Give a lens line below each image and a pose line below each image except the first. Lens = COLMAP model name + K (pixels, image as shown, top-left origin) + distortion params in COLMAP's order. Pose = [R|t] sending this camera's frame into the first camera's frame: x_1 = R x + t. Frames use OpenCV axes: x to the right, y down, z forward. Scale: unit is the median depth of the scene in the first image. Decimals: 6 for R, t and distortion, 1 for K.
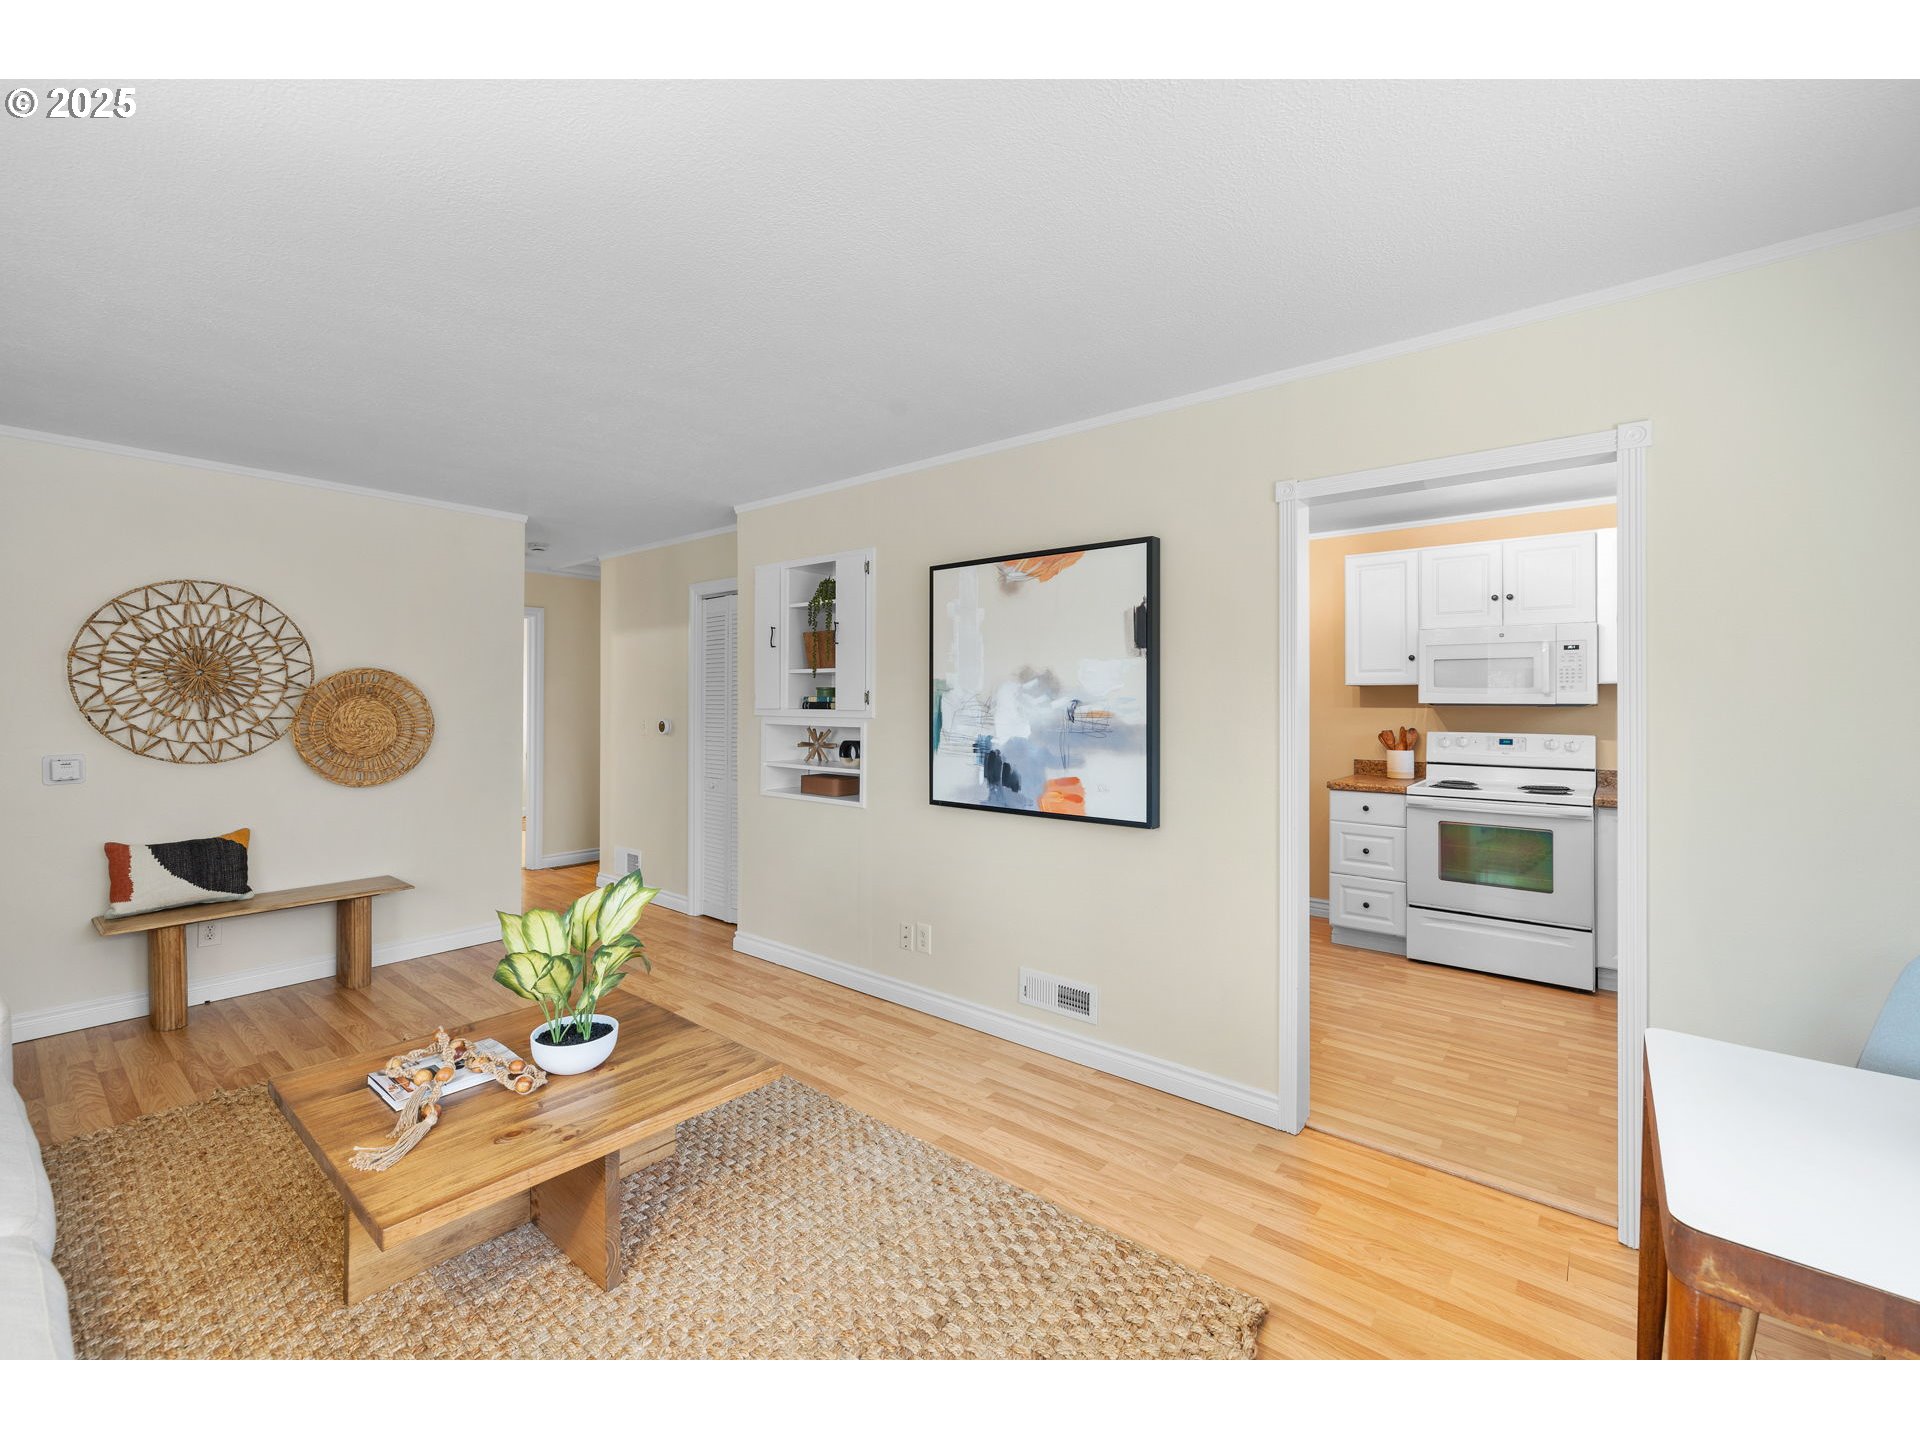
lens RADIAL K [[810.4, 0, 934.6], [0, 810.4, 697.0], [0, 0, 1]] dist [-0.002849, -0.000321]
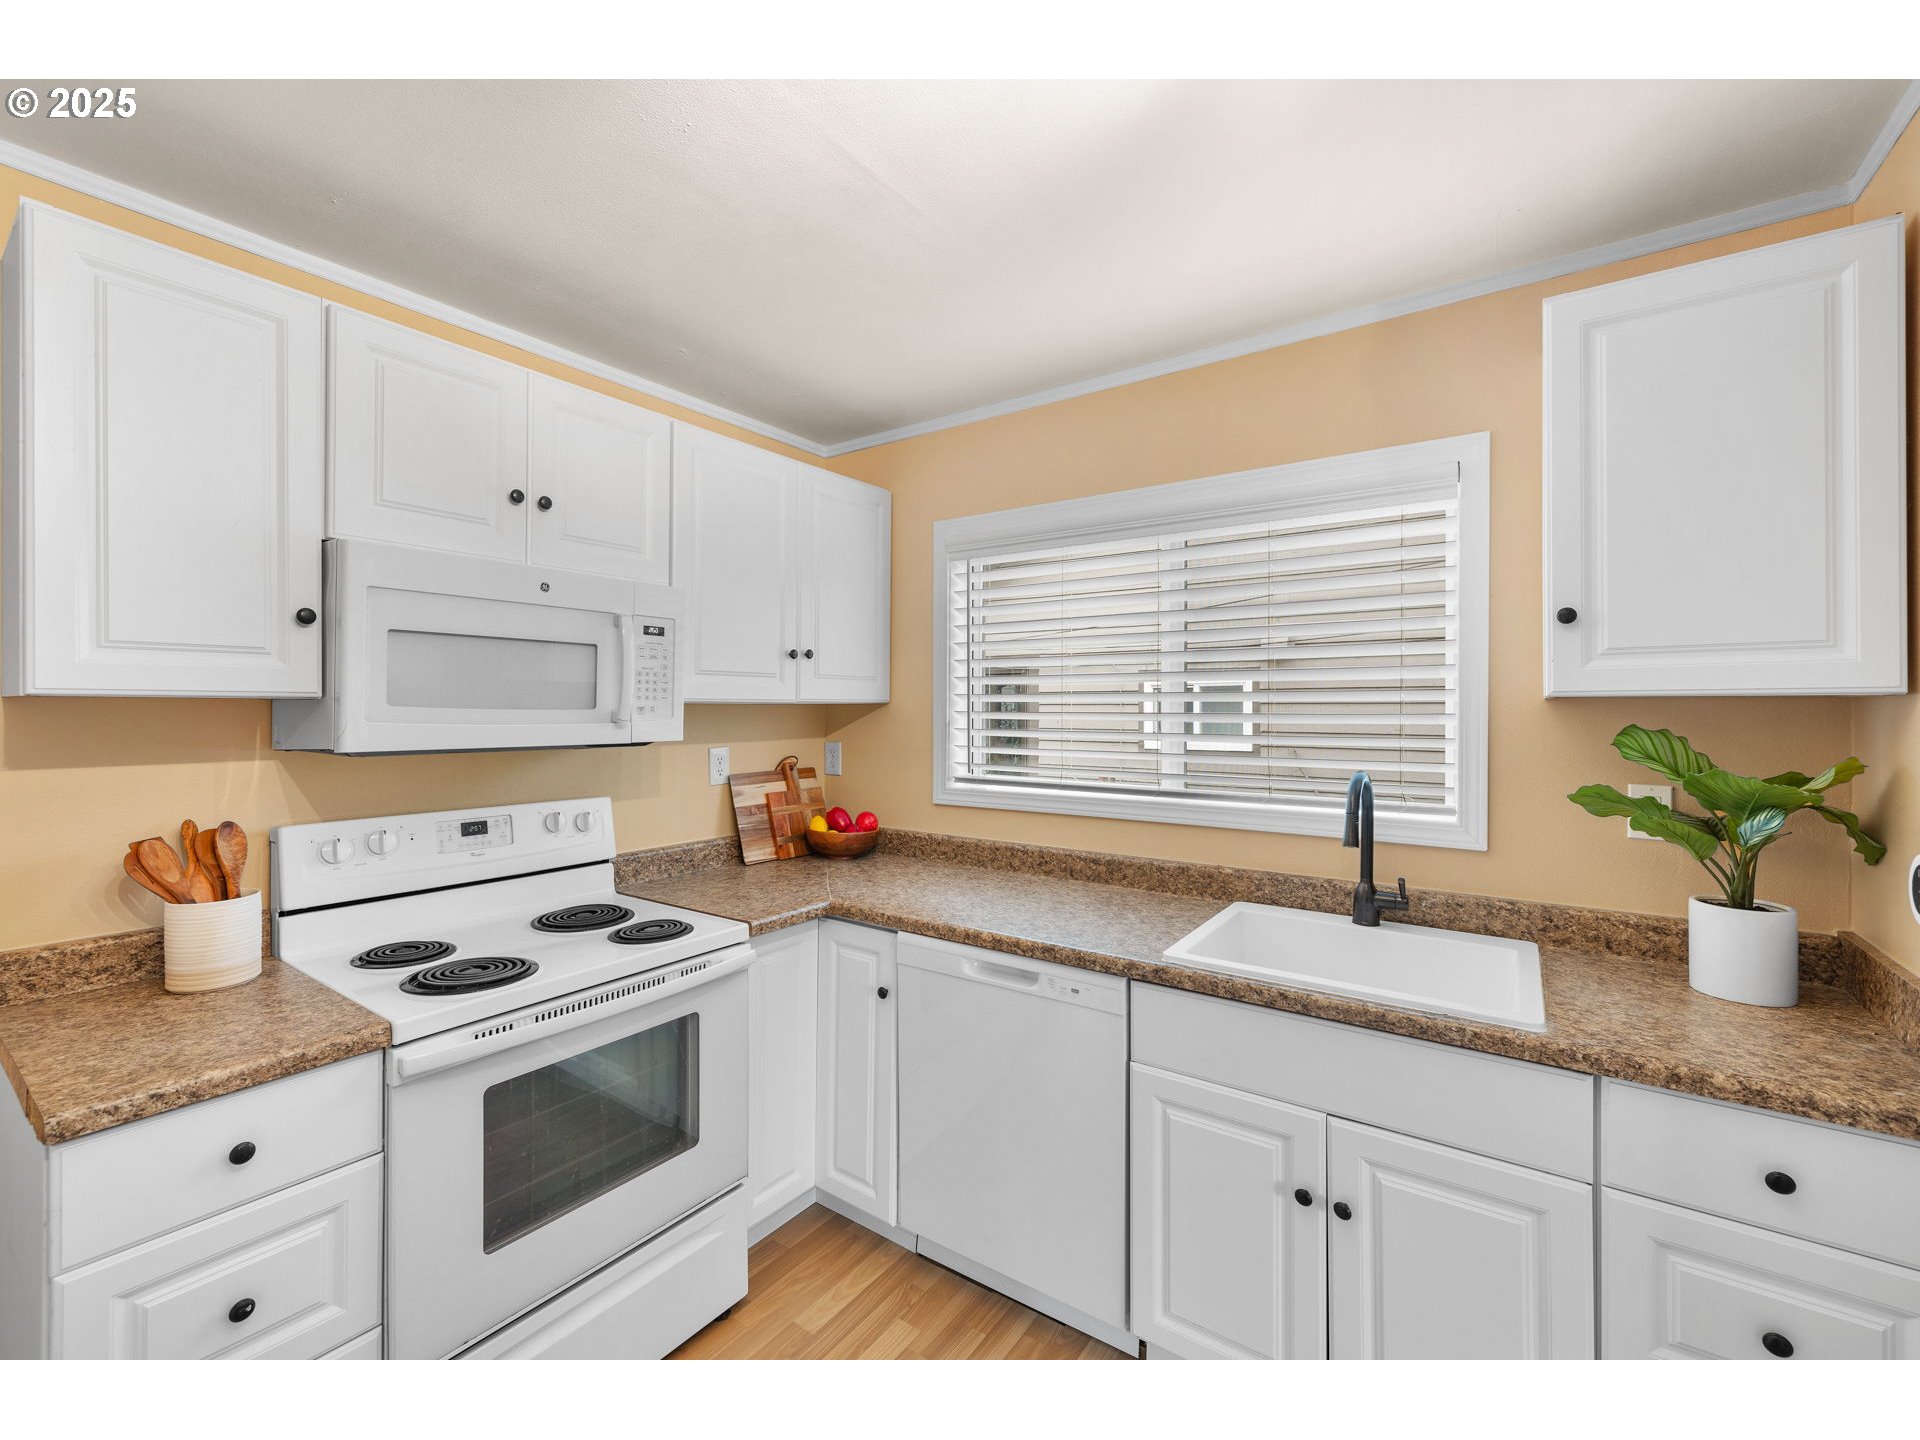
lens RADIAL K [[807.6, 0, 939.8], [0, 807.6, 708.9], [0, 0, 1]] dist [-0.000102, 0.000151]
pose [[-0.072057, -0.001796, 0.997399, 0.299130], [-0.007156, 0.999974, 0.001284, -0.015961], [-0.997375, -0.007045, -0.072068, 0.955687]]
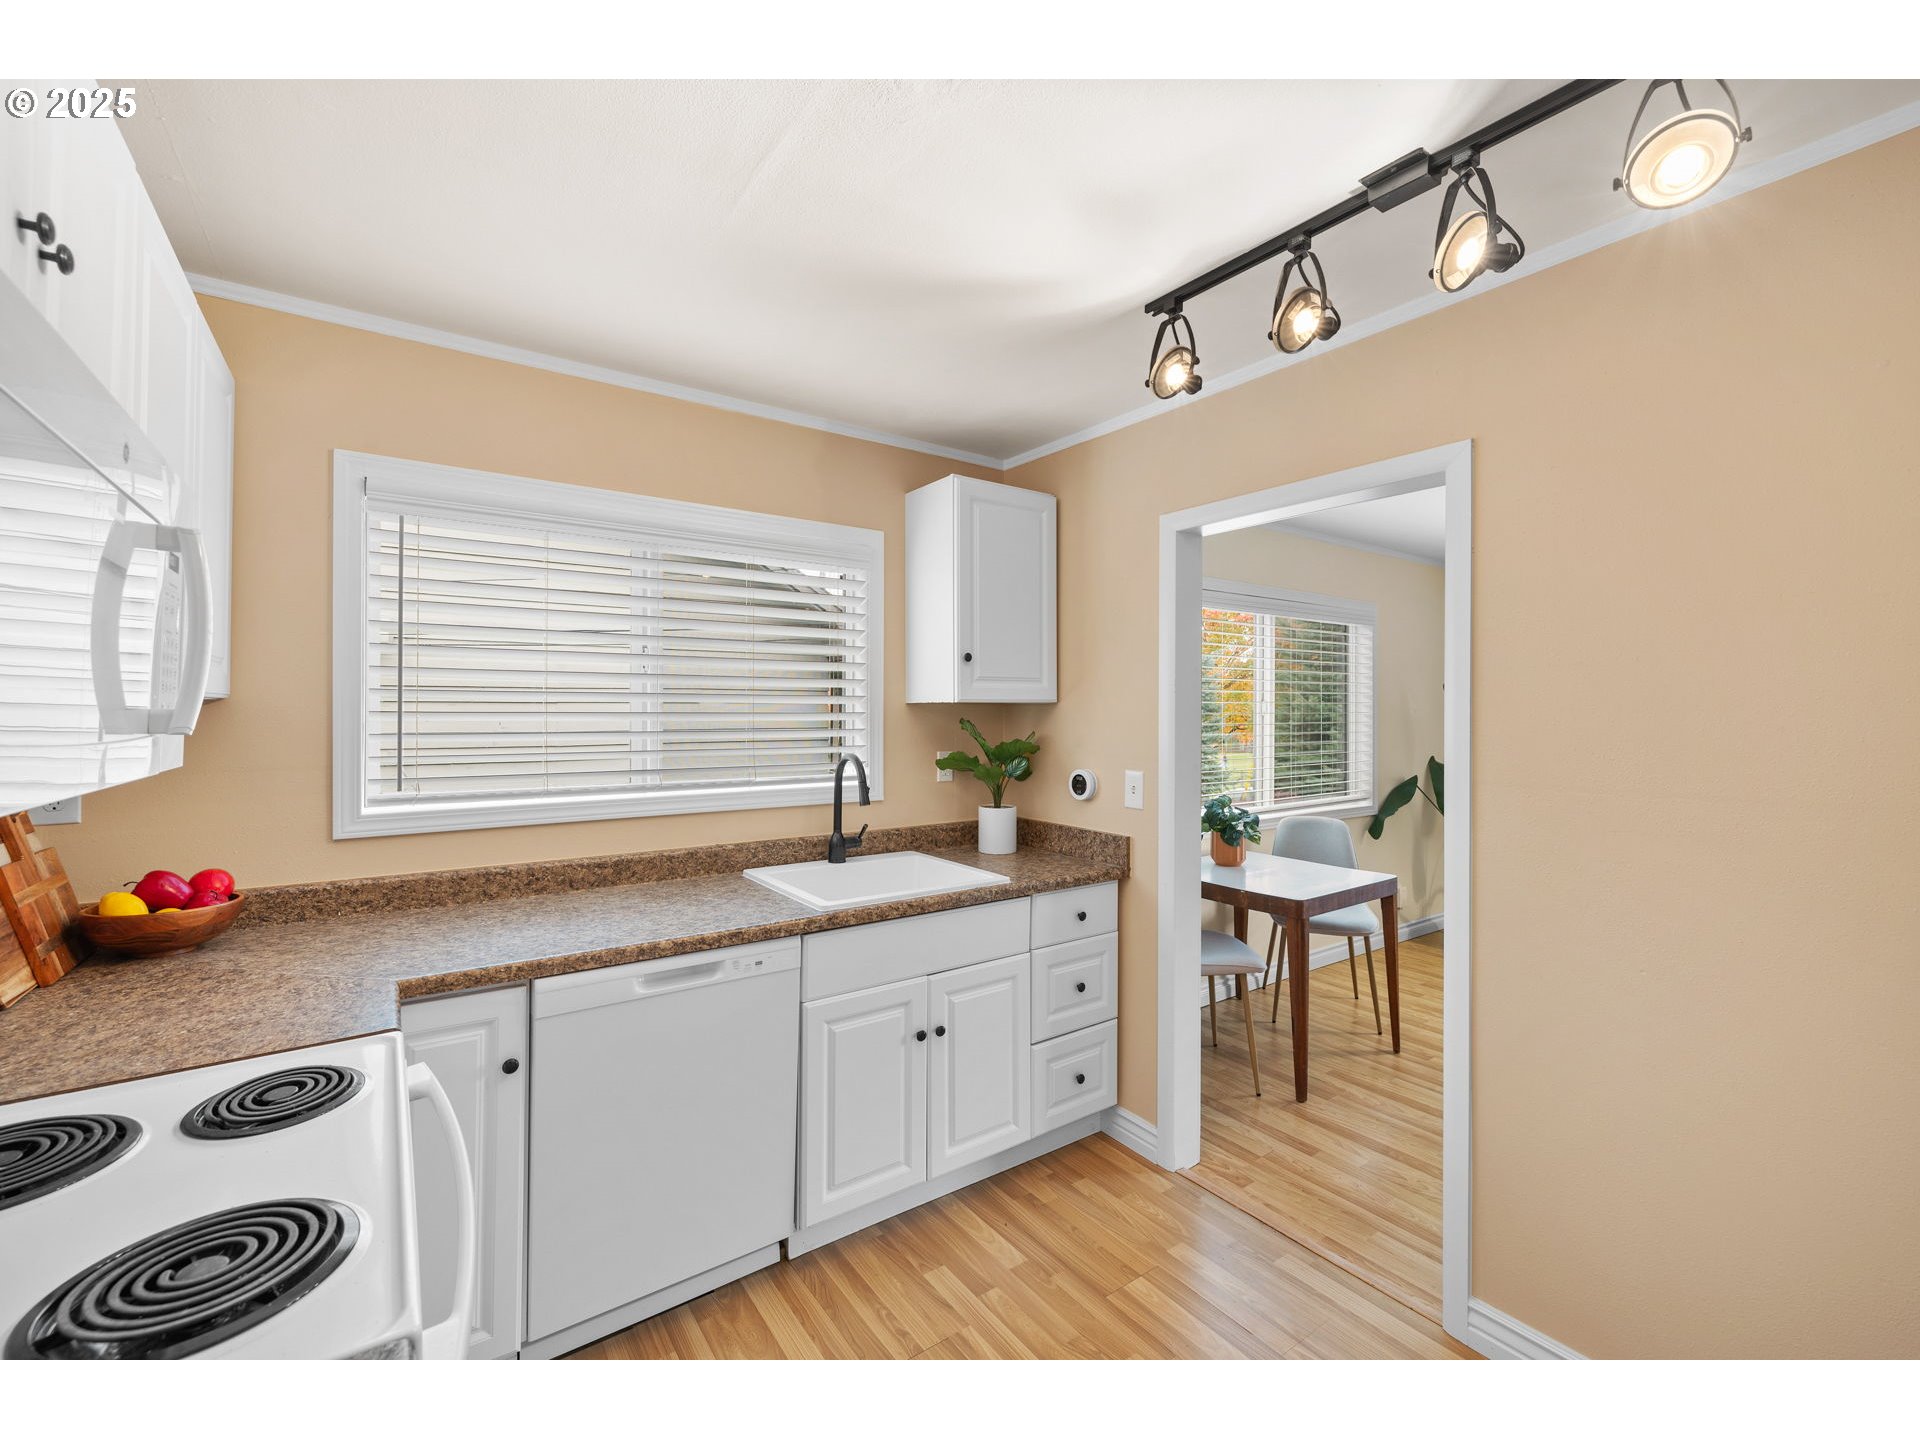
lens RADIAL K [[807.6, 0, 939.8], [0, 807.6, 708.9], [0, 0, 1]] dist [-0.000102, 0.000151]
pose [[-0.966608, -0.005574, 0.256198, 0.525440], [-0.007539, 0.999949, -0.006689, -0.013335], [-0.256147, -0.008397, -0.966601, 1.333450]]
